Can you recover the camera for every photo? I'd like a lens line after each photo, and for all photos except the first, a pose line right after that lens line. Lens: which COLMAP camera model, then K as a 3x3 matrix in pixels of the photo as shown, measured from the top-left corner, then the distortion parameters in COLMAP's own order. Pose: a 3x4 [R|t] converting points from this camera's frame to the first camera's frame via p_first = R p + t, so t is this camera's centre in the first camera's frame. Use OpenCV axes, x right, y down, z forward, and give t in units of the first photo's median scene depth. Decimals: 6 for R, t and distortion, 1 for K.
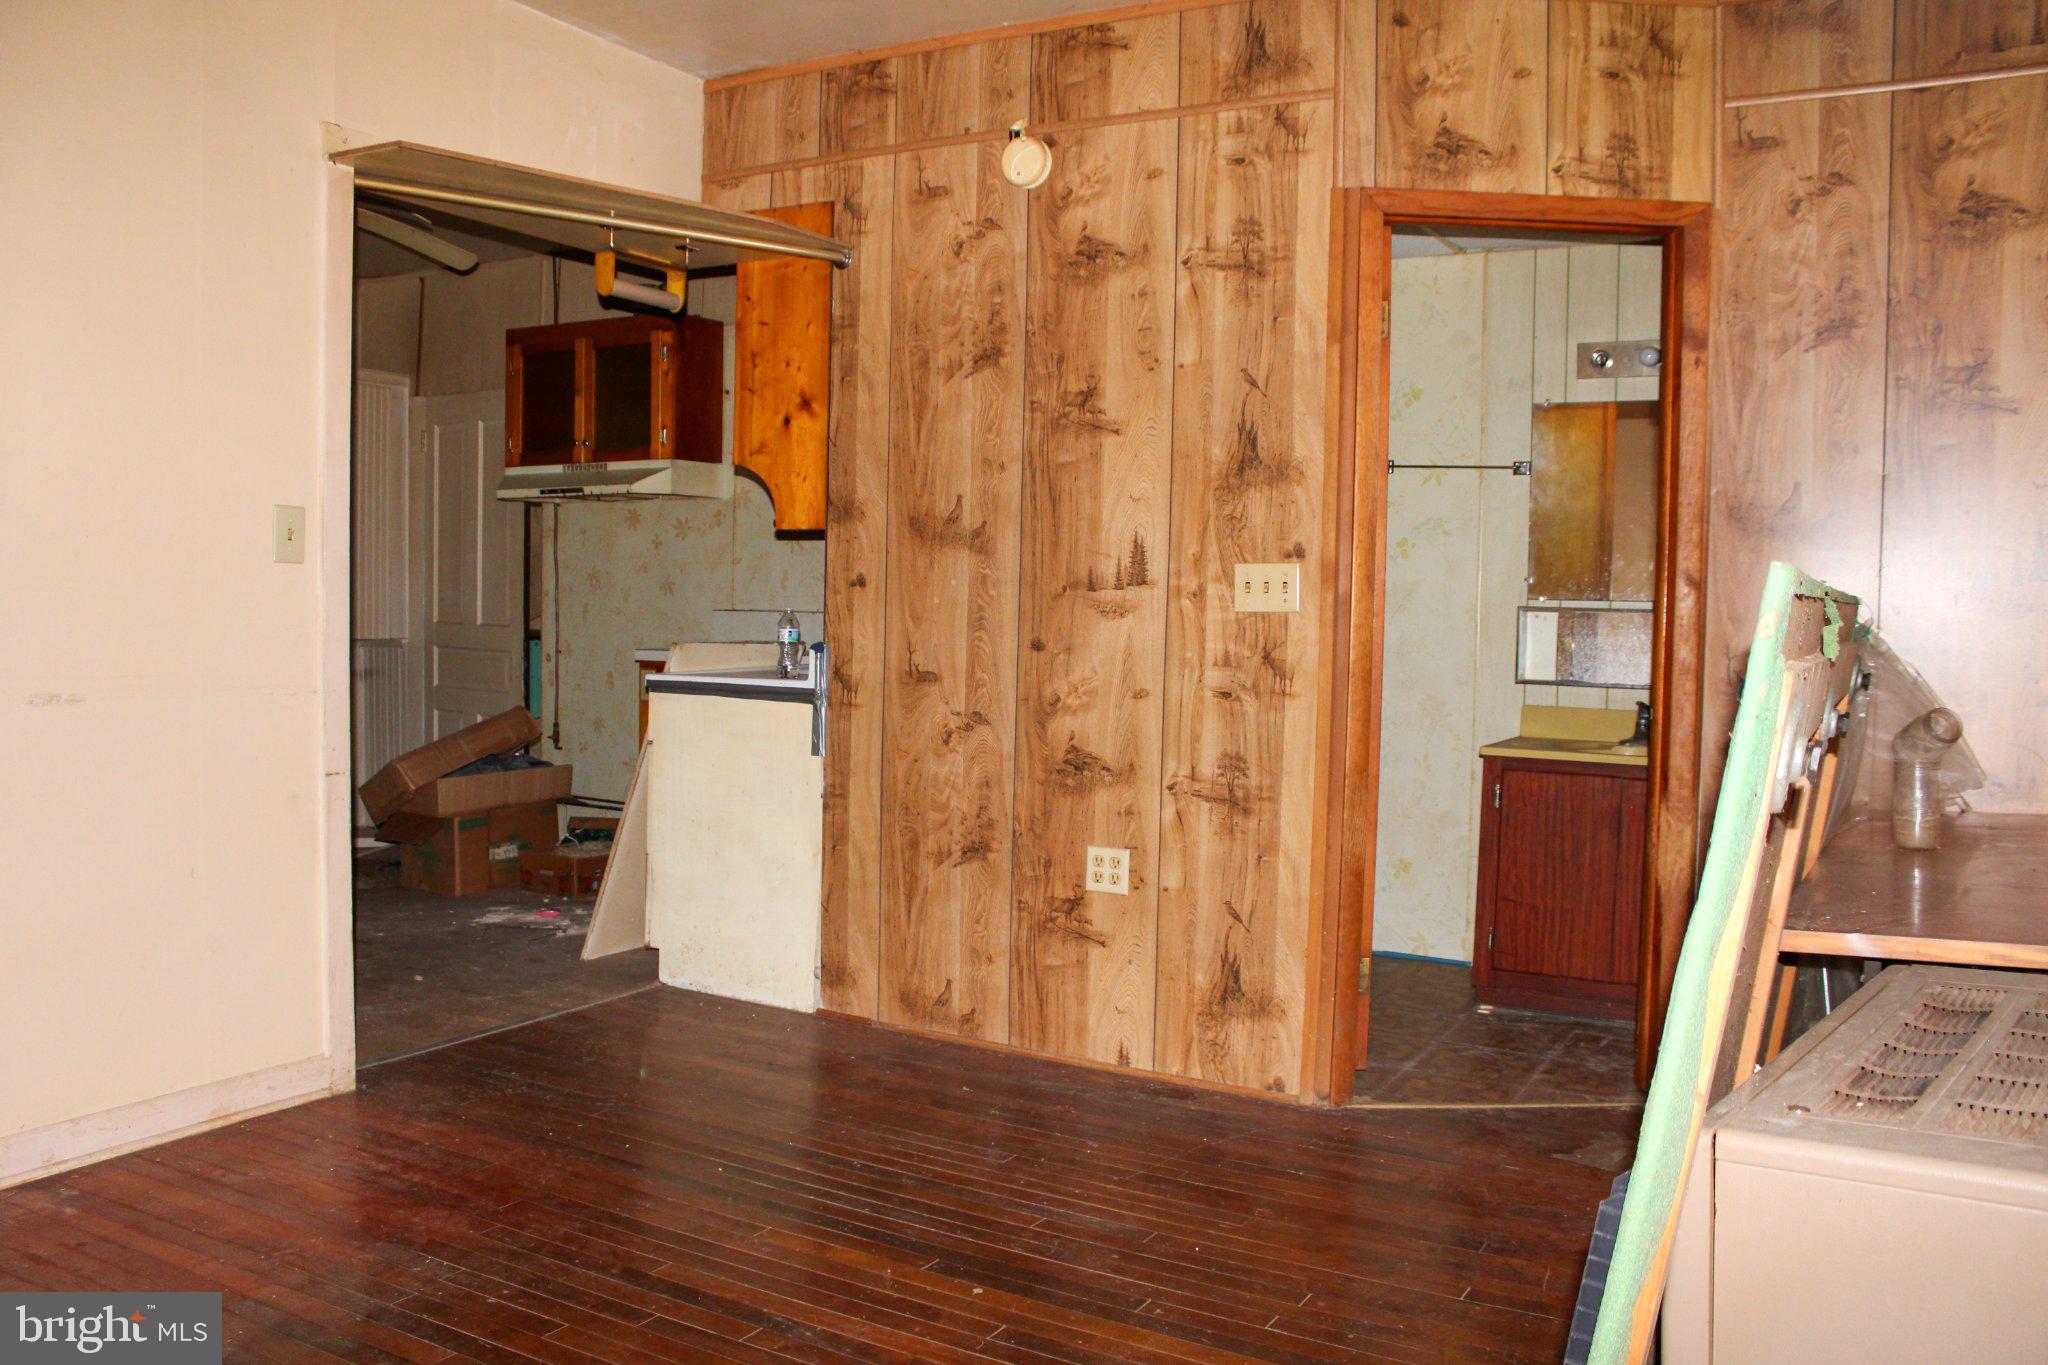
lens RADIAL K [[1667.2, 0, 1024.0], [0, 1667.2, 682.5], [0, 0, 1]] dist [-0.162224, 0.141186]
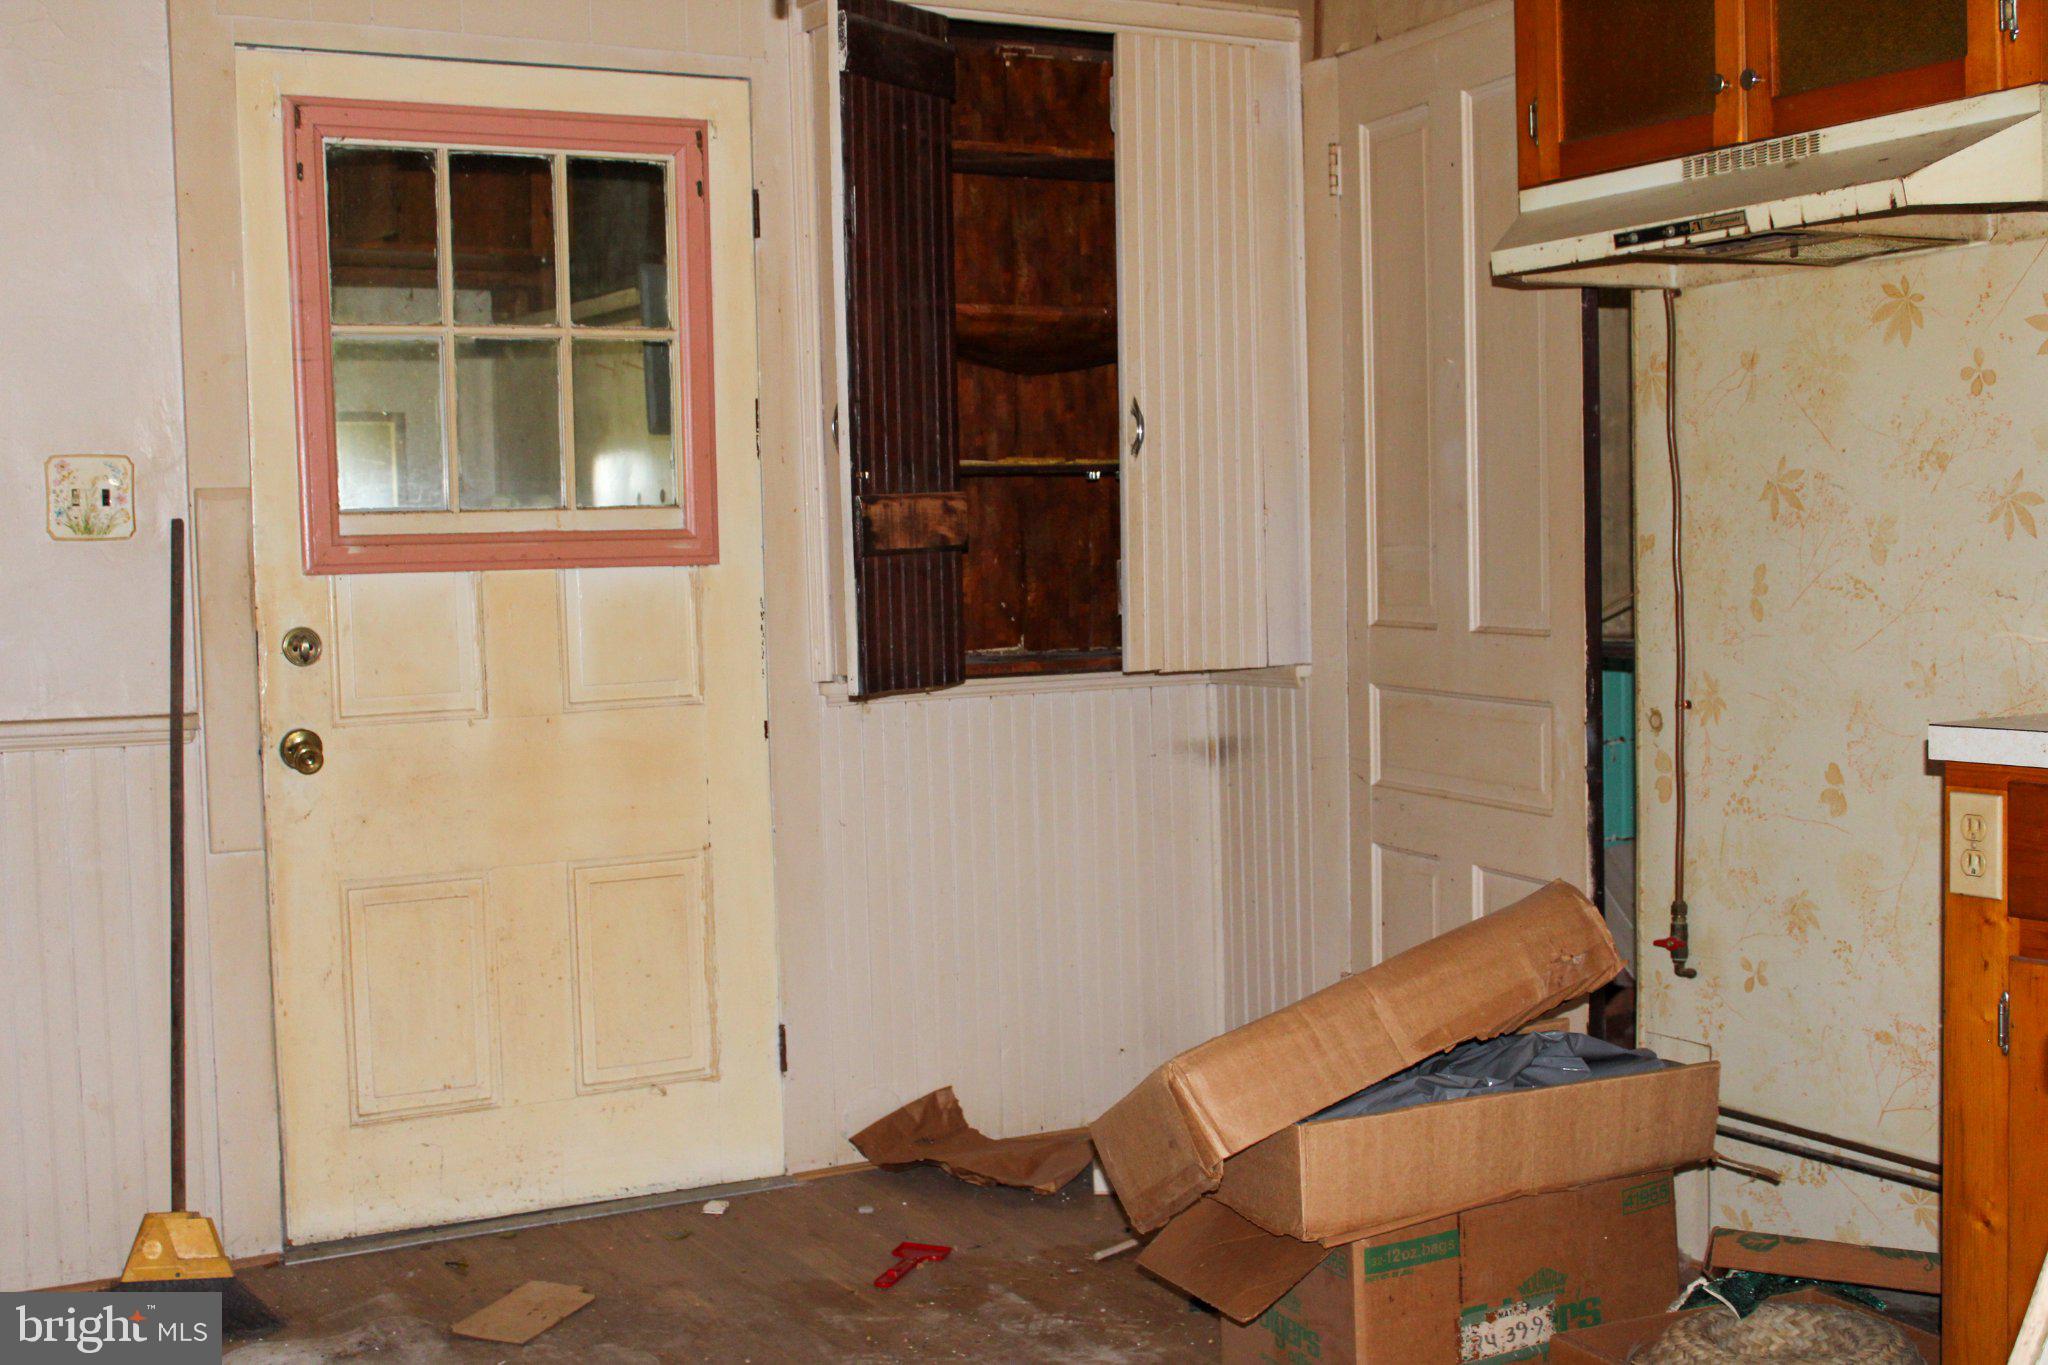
lens RADIAL K [[2457.7, 0, 1024.0], [0, 2457.7, 682.5], [0, 0, 1]] dist [-0.060601, 0.037349]
pose [[0.850641, -0.006542, -0.525706, -0.128578], [0.009198, 0.999955, 0.002440, -0.026757], [0.525666, -0.006911, 0.850663, 0.485719]]
